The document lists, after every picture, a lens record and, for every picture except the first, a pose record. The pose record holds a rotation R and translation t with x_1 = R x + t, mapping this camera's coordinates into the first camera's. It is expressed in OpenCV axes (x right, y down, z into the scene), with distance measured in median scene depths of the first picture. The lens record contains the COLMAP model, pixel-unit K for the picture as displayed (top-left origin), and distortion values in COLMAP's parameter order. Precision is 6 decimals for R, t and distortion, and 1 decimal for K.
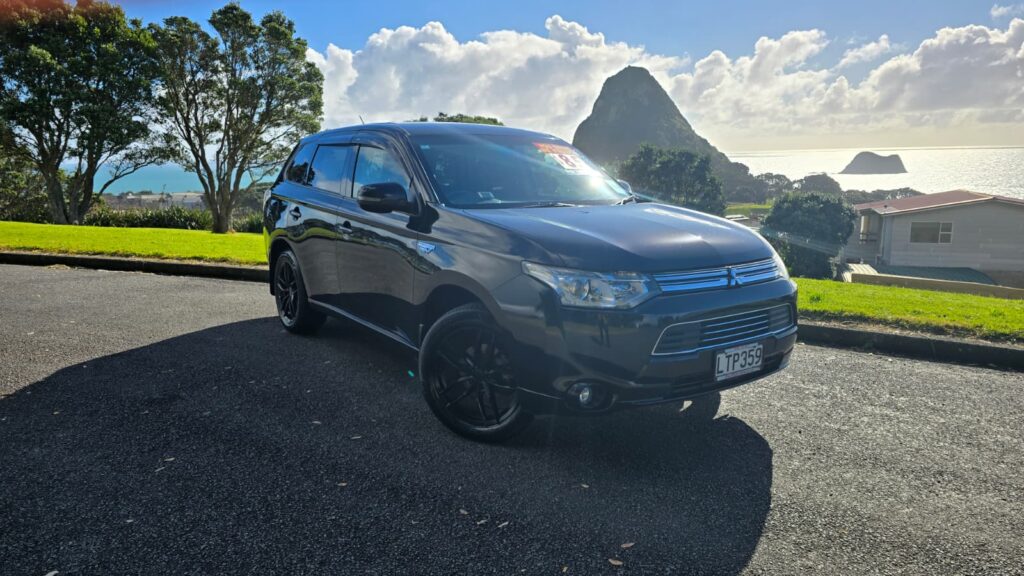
lens RADIAL K [[700.6, 0, 498.1], [0, 700.6, 287.3], [0, 0, 1]] dist [0.017892, -0.001002]
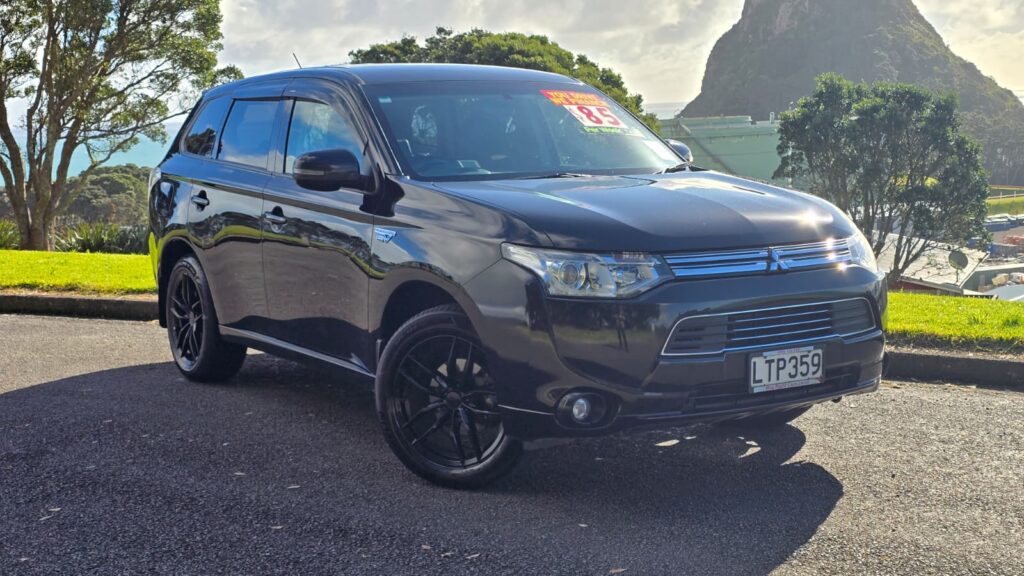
lens RADIAL K [[1408.5, 0, 474.9], [0, 1408.5, 288.8], [0, 0, 1]] dist [0.040848, -0.051070]
pose [[0.997950, -0.014202, -0.062407, 0.079149], [0.010644, 0.998319, -0.056979, 0.080235], [0.063112, 0.056198, 0.996423, -0.446466]]
